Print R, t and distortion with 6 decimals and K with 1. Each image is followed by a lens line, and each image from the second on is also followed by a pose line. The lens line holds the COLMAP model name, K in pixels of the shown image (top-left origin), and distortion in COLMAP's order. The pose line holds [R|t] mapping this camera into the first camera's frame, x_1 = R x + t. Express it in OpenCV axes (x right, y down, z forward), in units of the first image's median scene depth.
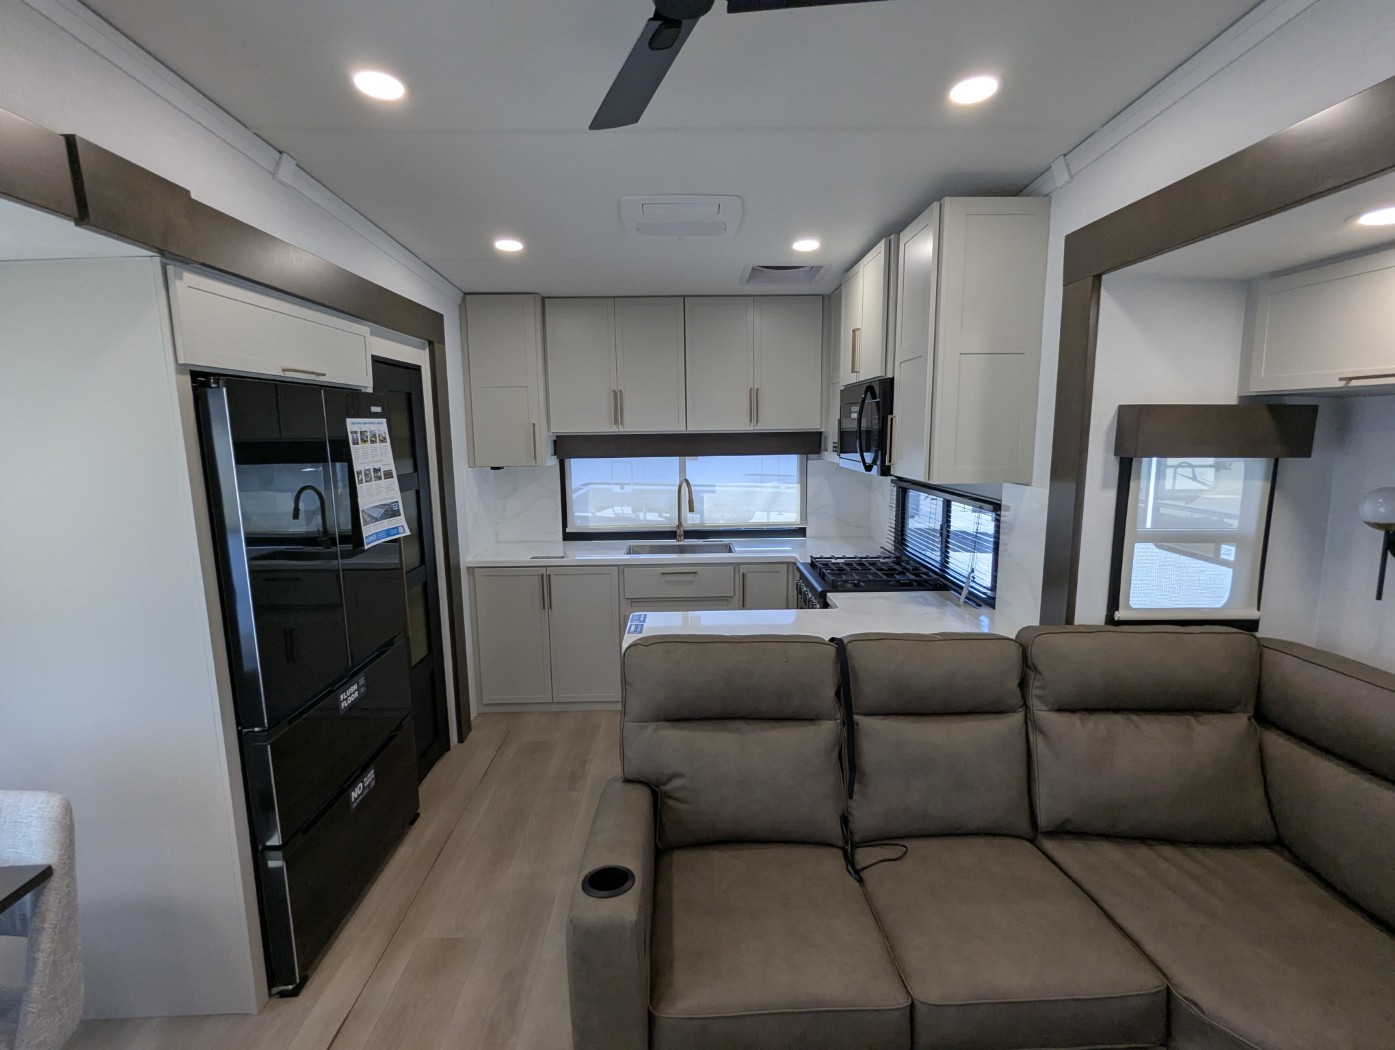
lens RADIAL K [[664.7, 0, 696.0], [0, 664.7, 529.2], [0, 0, 1]] dist [0.000030, 0.001036]
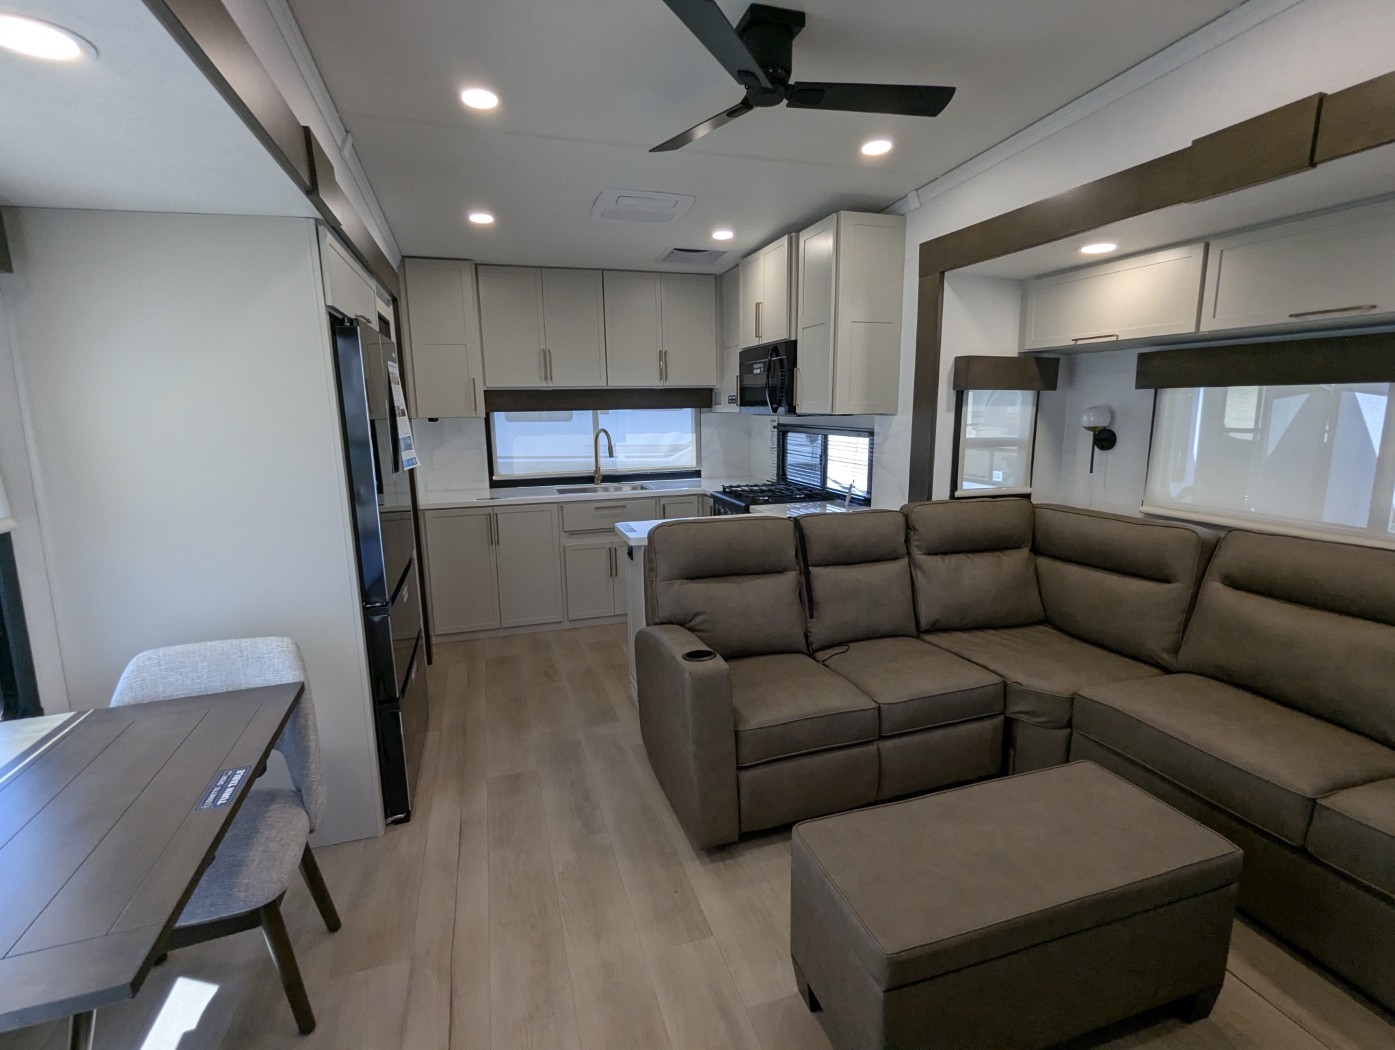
lens RADIAL K [[664.7, 0, 695.3], [0, 664.7, 529.6], [0, 0, 1]] dist [0.000030, 0.001036]
pose [[0.960194, -0.053512, 0.274159, -0.396013], [0.044651, 0.998262, 0.038466, 0.129833], [-0.275741, -0.024694, 0.960915, -0.338109]]
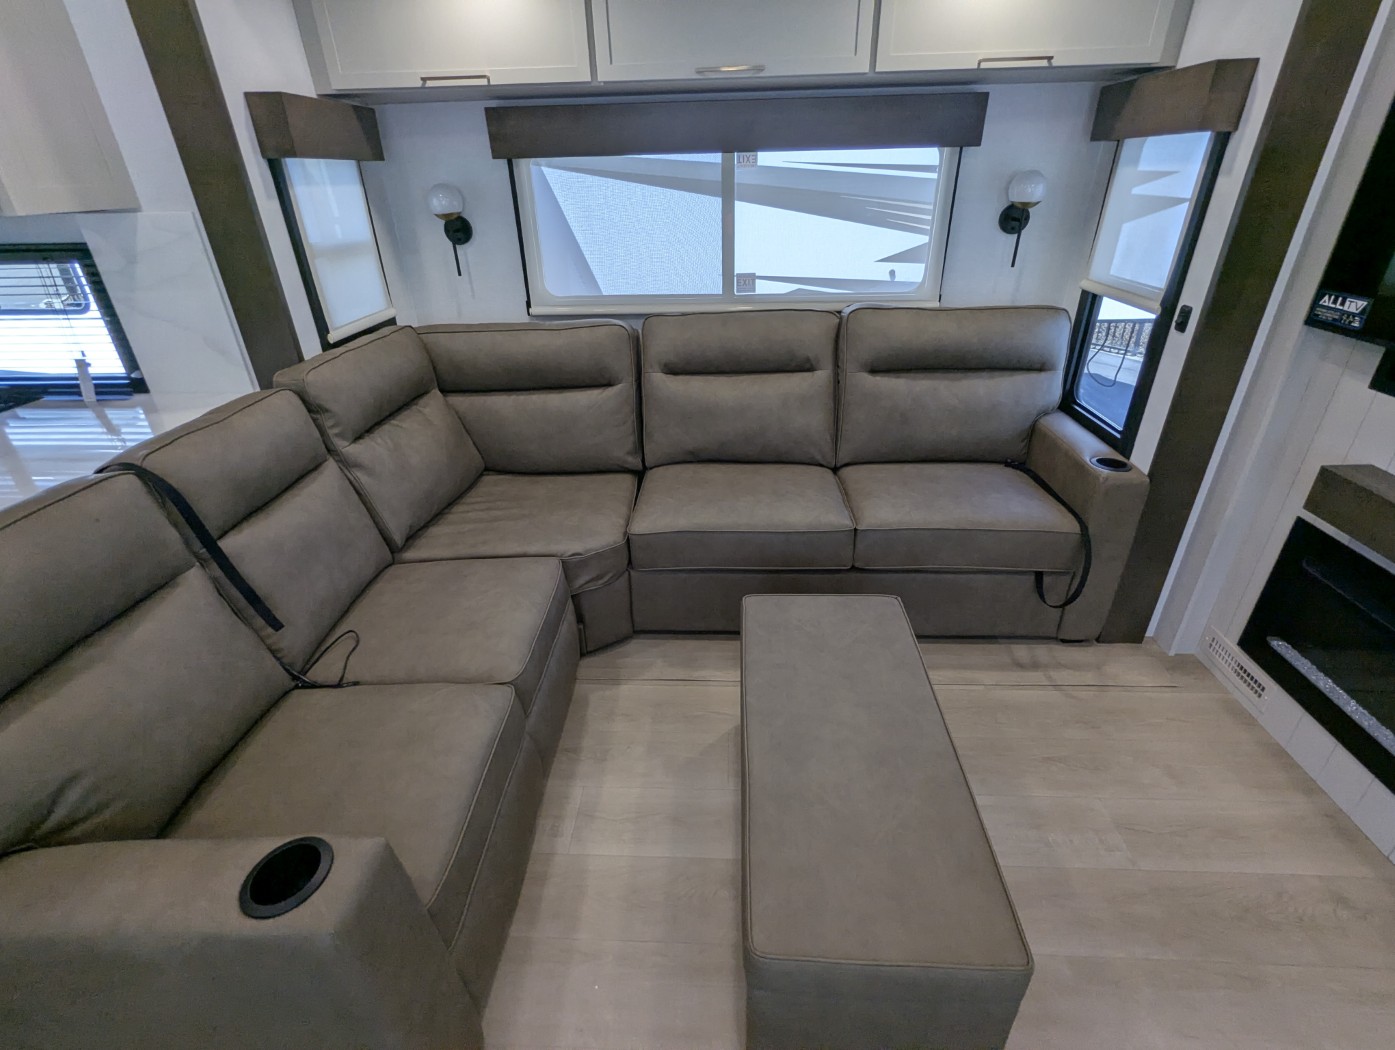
lens RADIAL K [[664.7, 0, 697.6], [0, 664.7, 530.0], [0, 0, 1]] dist [0.000030, 0.001036]
pose [[0.068340, -0.473169, 0.878317, -0.363364], [0.172372, 0.872736, 0.456750, 0.019786], [-0.982658, 0.120182, 0.141204, 0.357712]]
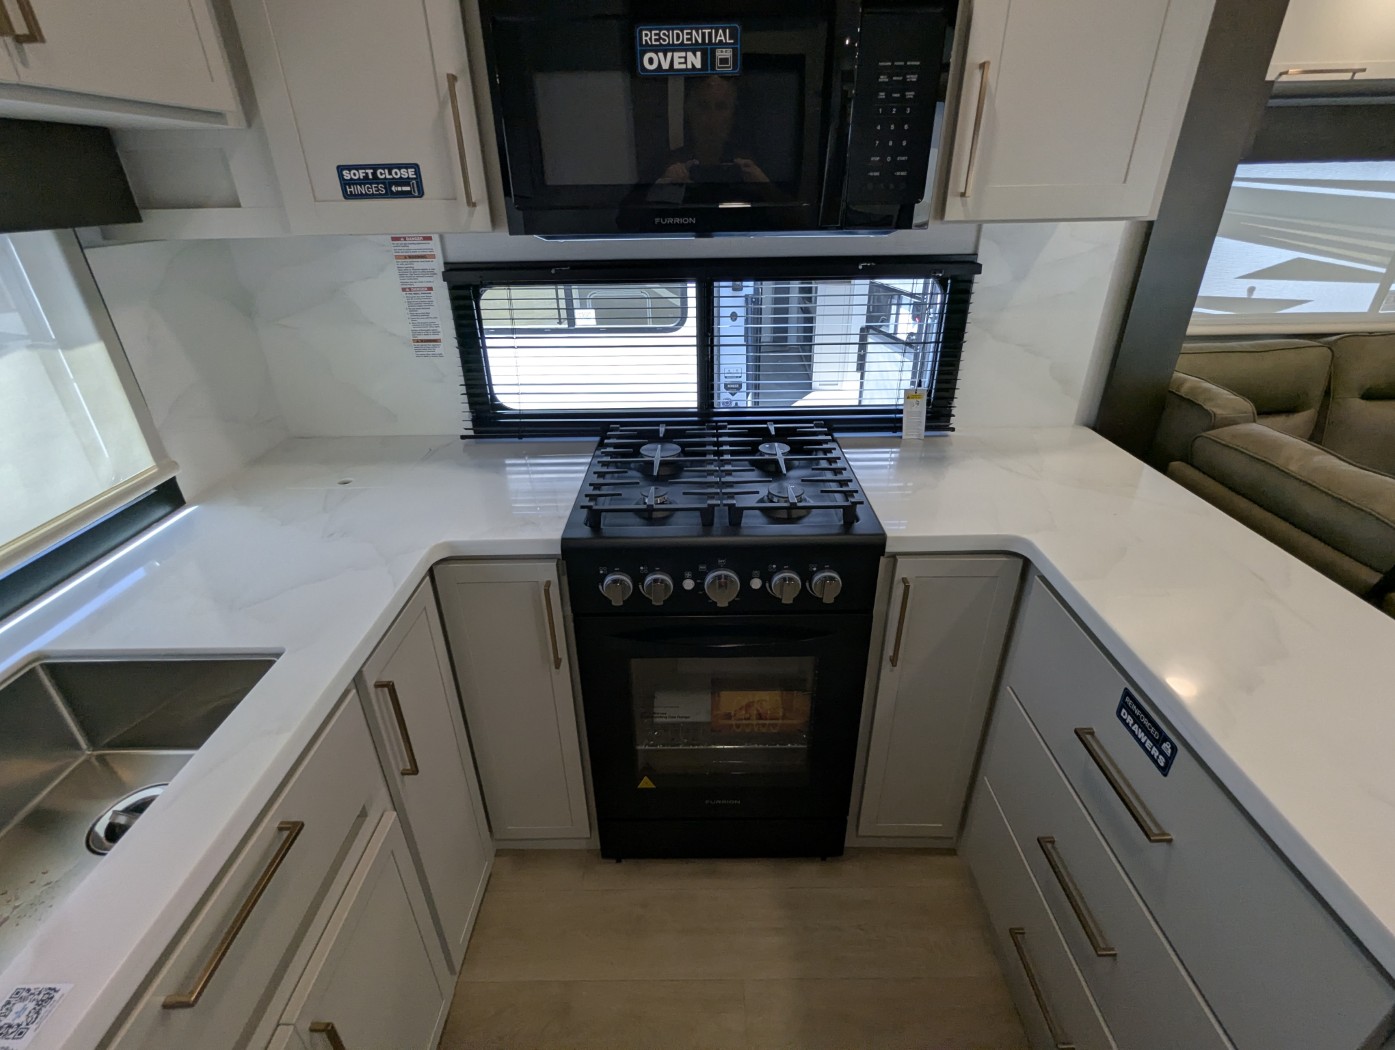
lens RADIAL K [[672.7, 0, 692.9], [0, 672.7, 536.1], [0, 0, 1]] dist [0.003374, 0.001694]
pose [[0.017634, -0.458271, 0.888637, -0.297421], [0.165457, 0.877859, 0.449430, -0.181416], [-0.986059, 0.139106, 0.091304, 1.607237]]
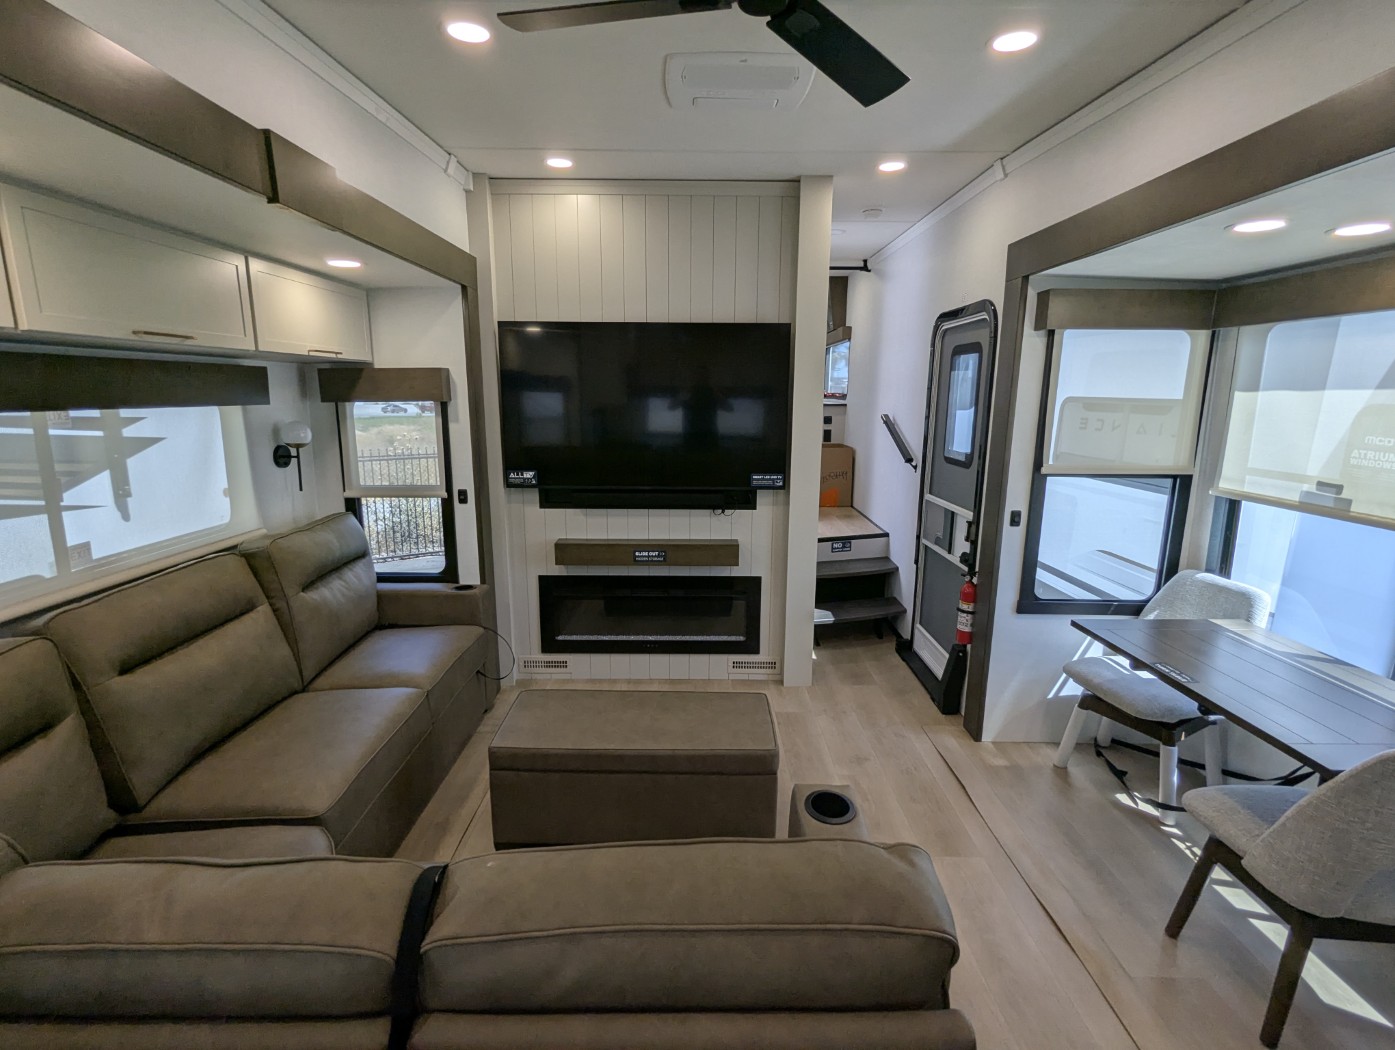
lens RADIAL K [[664.7, 0, 699.6], [0, 664.7, 523.7], [0, 0, 1]] dist [0.000030, 0.001036]
pose [[-0.999745, -0.003988, 0.022238, 0.038266], [0.003850, 0.939833, 0.341613, -0.184877], [-0.022263, 0.341612, -0.939578, 1.326238]]
